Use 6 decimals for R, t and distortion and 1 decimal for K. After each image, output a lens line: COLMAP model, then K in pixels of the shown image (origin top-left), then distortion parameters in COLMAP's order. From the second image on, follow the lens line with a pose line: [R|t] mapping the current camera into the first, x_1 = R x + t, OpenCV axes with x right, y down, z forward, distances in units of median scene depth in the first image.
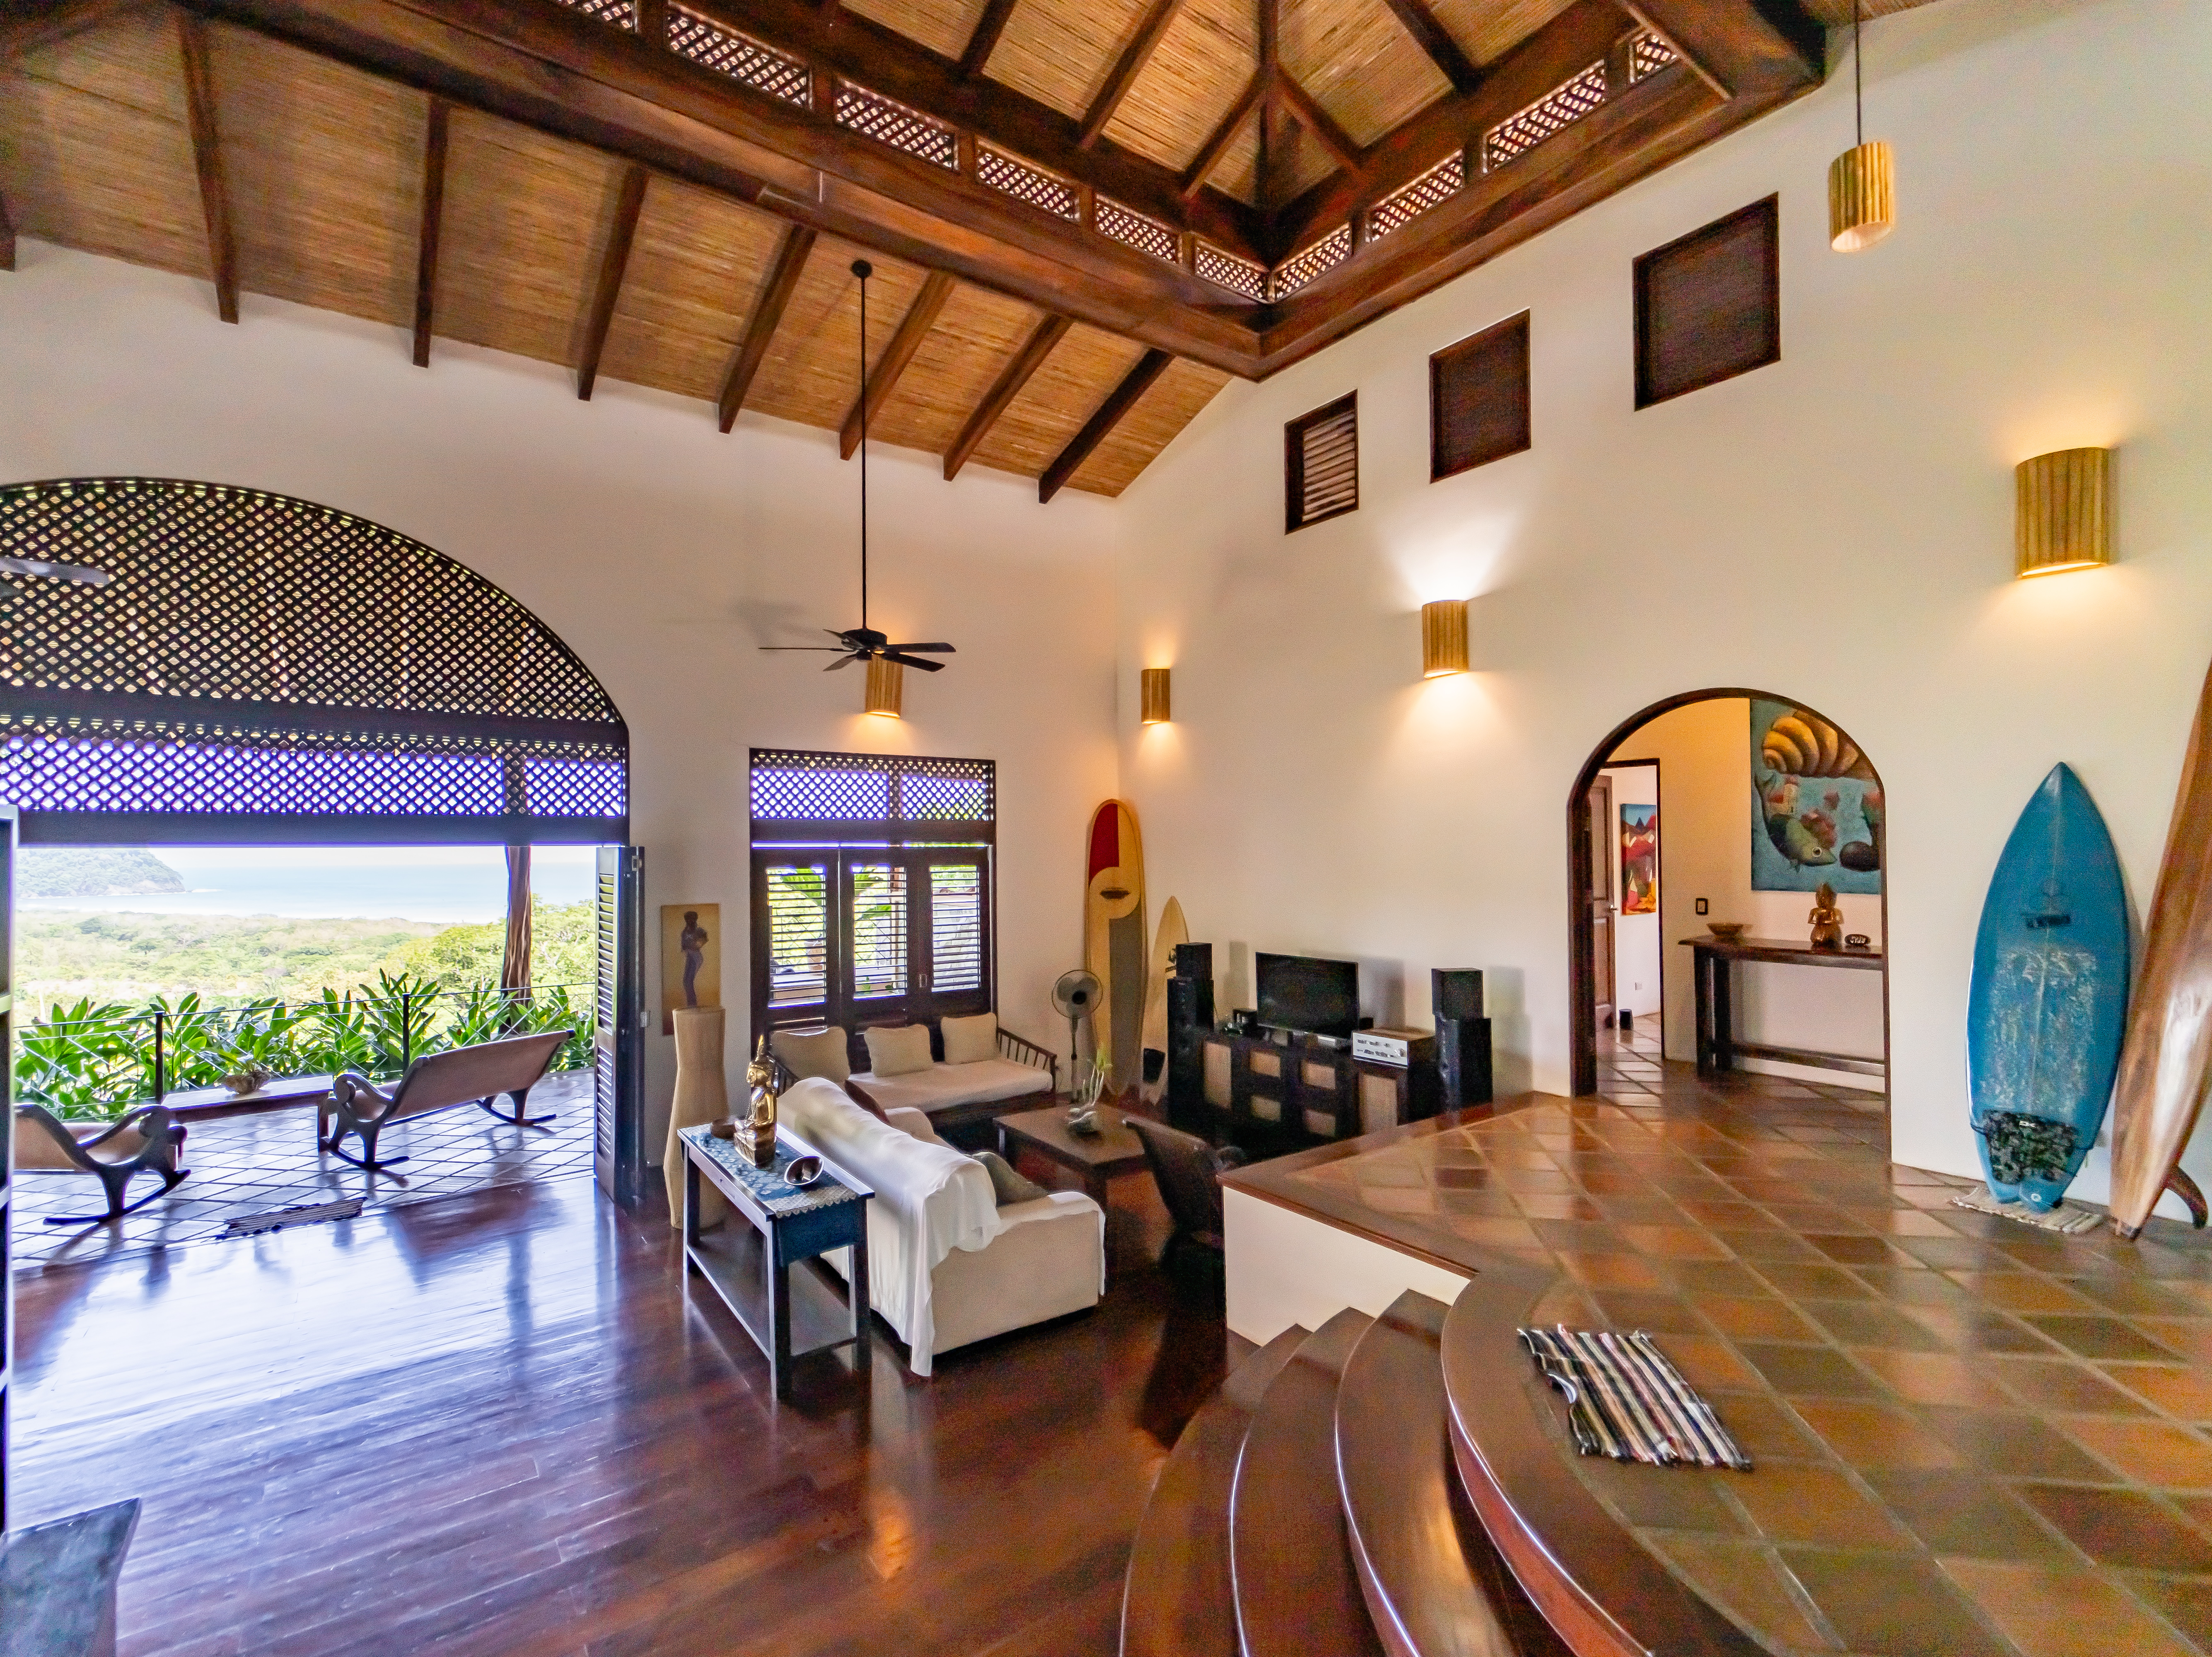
lens RADIAL K [[1013.0, 0, 1106.0], [0, 1013.0, 828.5], [0, 0, 1]] dist [0.001460, -0.000144]
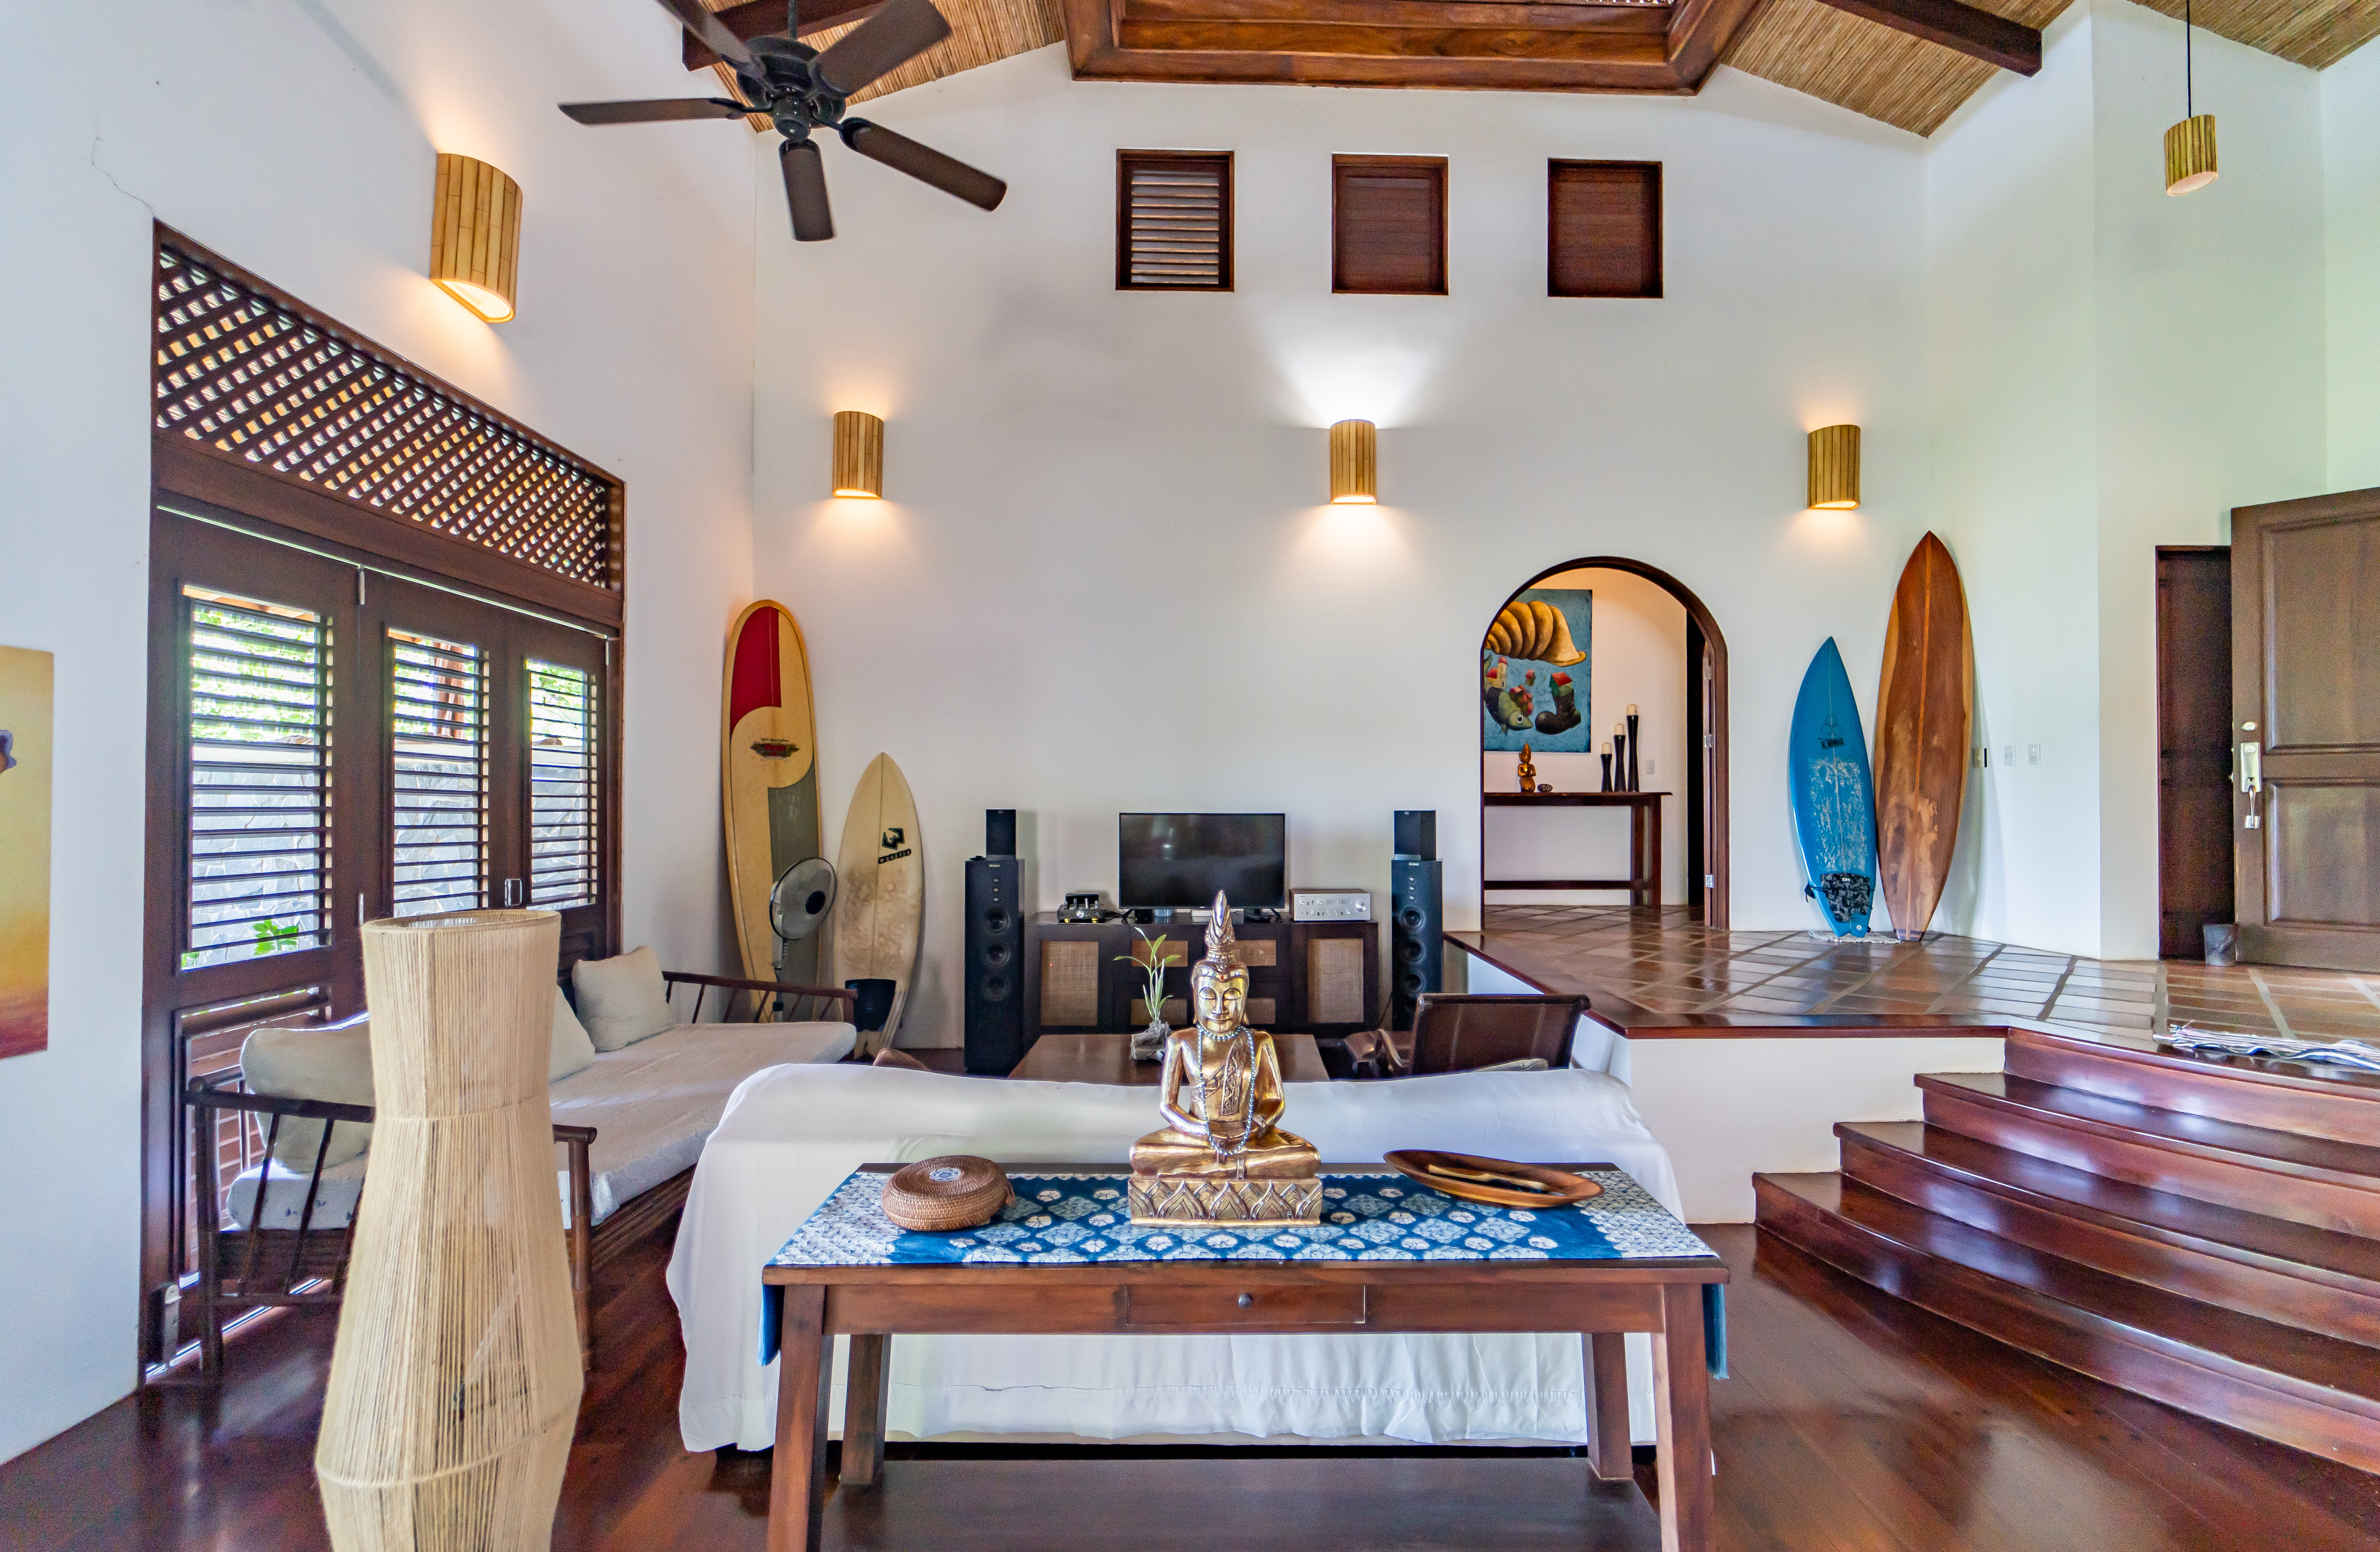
lens RADIAL K [[1011.2, 0, 1209.5], [0, 1011.2, 785.3], [0, 0, 1]] dist [0.015262, -0.000017]
pose [[0.563146, 0.027712, 0.825893, -0.529675], [-0.024443, 0.999559, -0.016873, 0.133809], [-0.825996, -0.010685, 0.563575, 0.611589]]
